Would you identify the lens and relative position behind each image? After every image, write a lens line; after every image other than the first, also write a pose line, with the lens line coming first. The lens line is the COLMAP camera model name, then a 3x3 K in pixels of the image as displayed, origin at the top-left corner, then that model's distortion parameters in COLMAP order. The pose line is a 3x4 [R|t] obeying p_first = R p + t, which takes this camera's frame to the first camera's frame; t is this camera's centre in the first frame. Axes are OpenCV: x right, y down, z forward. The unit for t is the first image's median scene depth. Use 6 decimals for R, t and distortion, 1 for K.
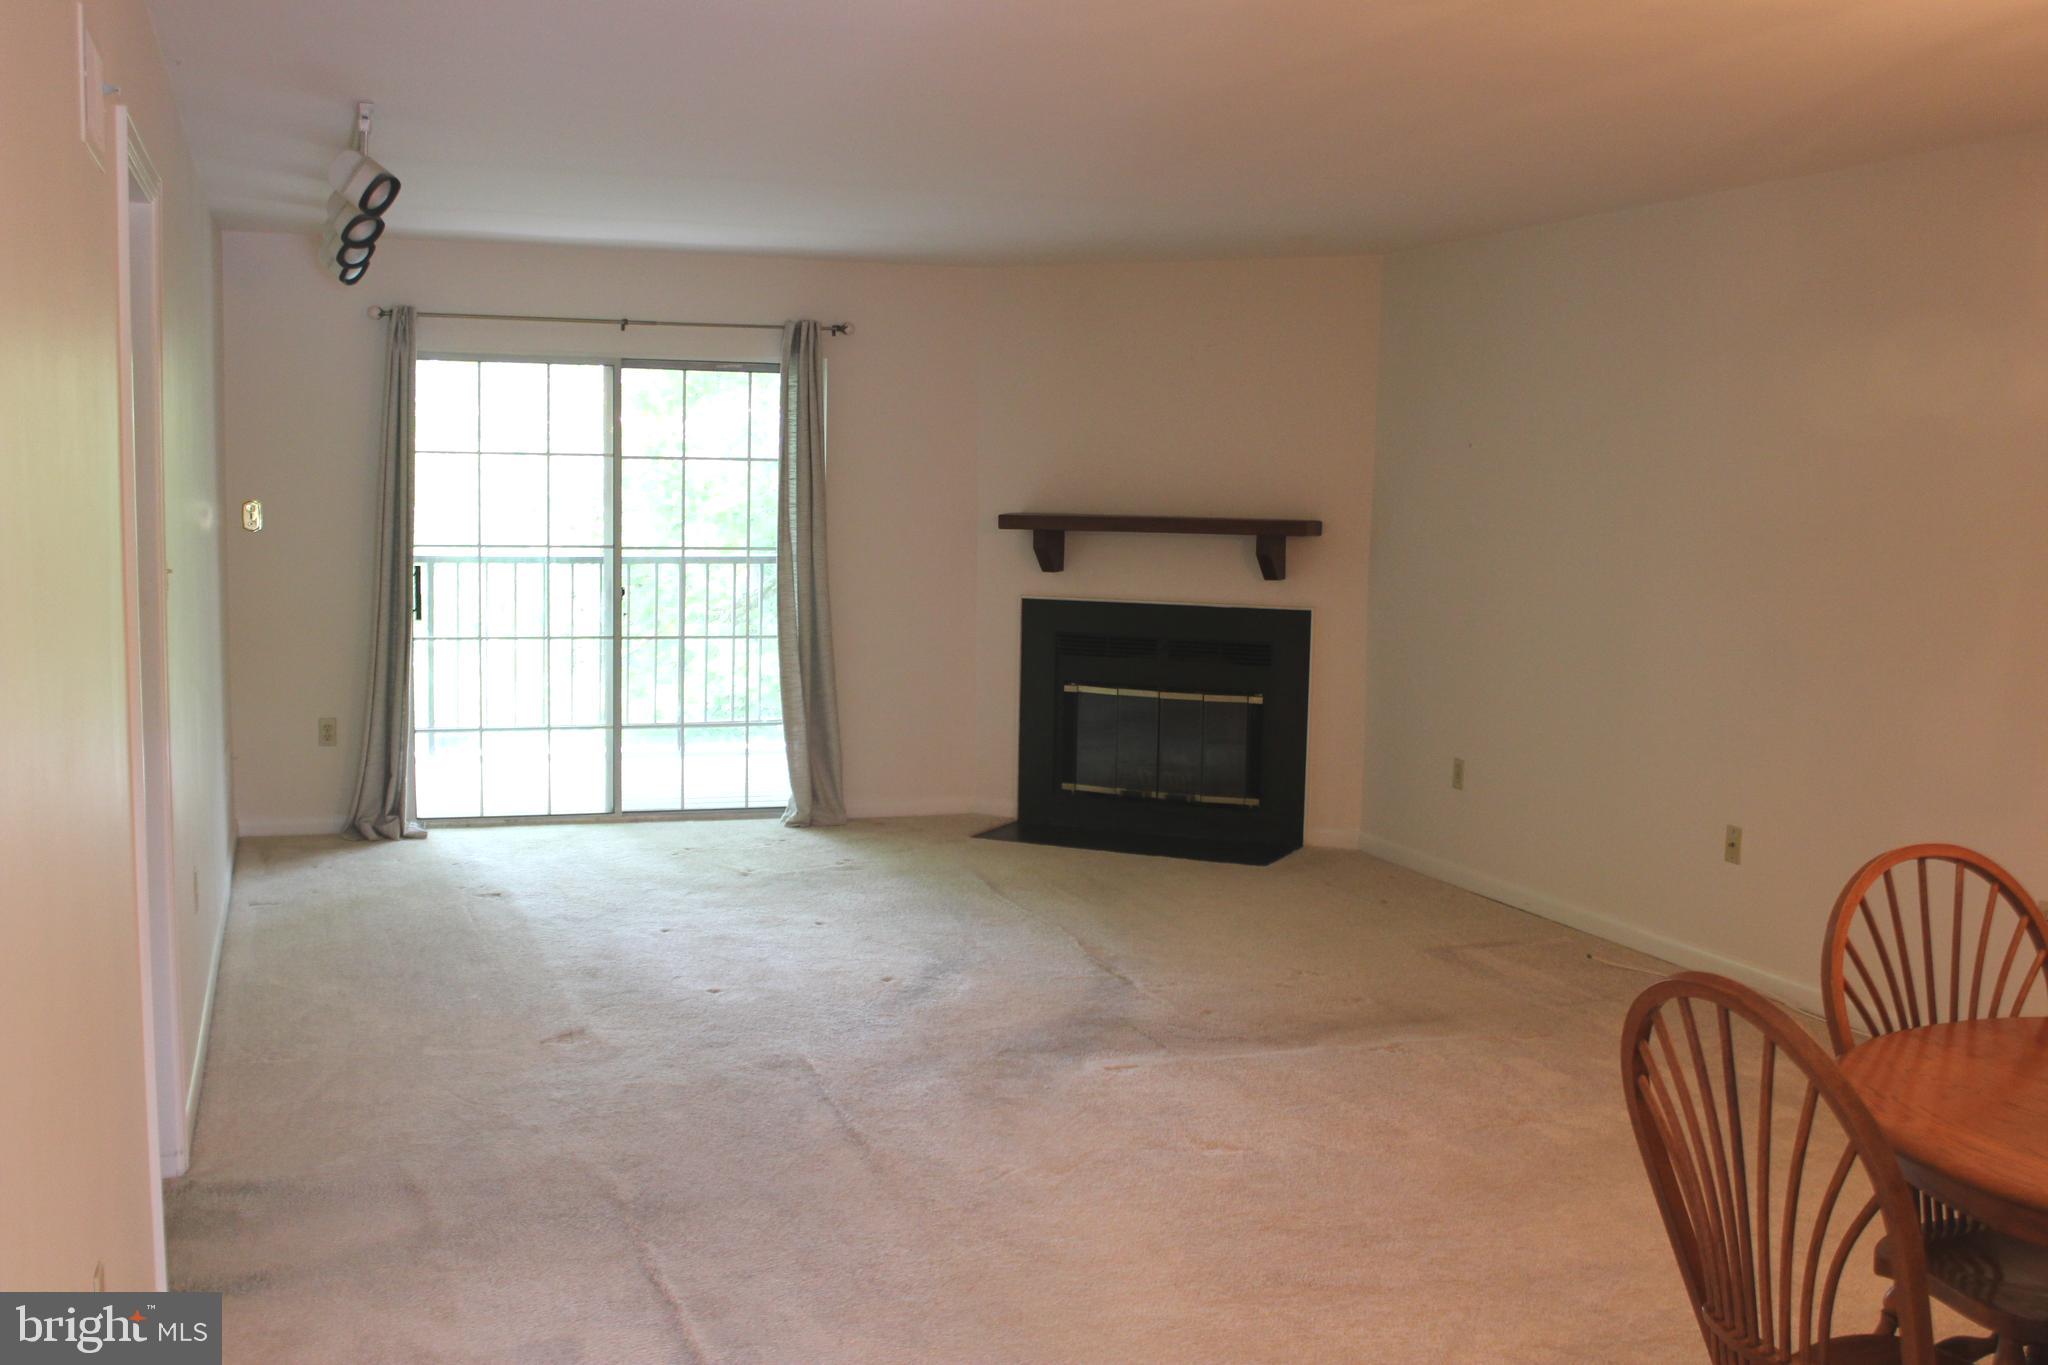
lens RADIAL K [[2026.6, 0, 1019.3], [0, 2026.6, 757.5], [0, 0, 1]] dist [-0.144249, 0.156589]
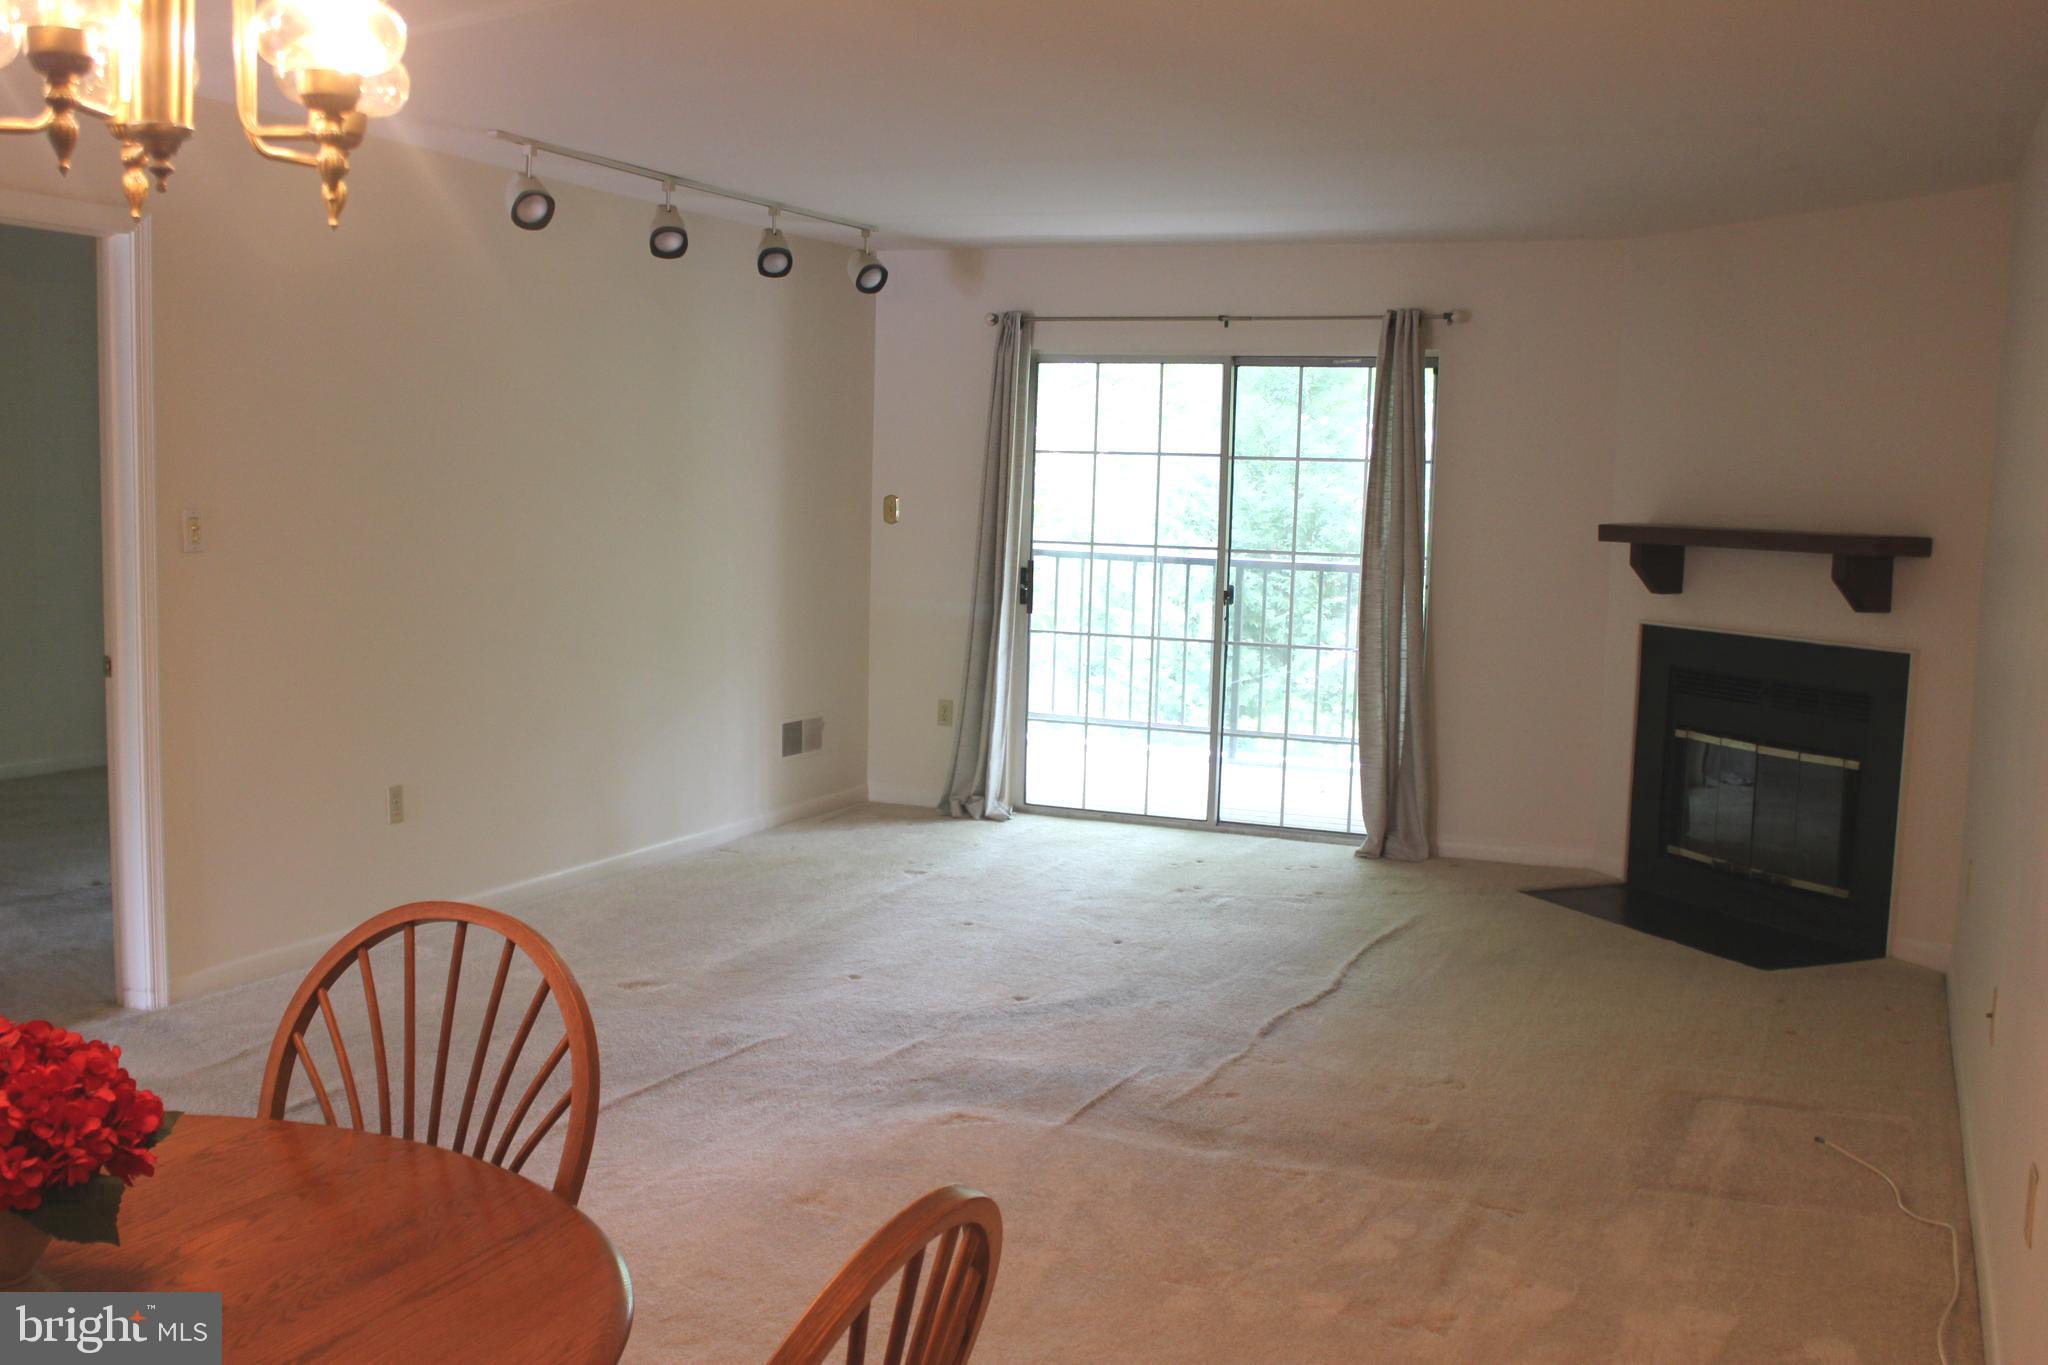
lens RADIAL K [[2026.6, 0, 1019.3], [0, 2026.6, 757.5], [0, 0, 1]] dist [-0.144249, 0.156589]
pose [[0.741551, 0.088942, -0.664974, 0.413515], [-0.099090, 0.994823, 0.022559, -0.017481], [0.663538, 0.049164, 0.746525, 0.221550]]
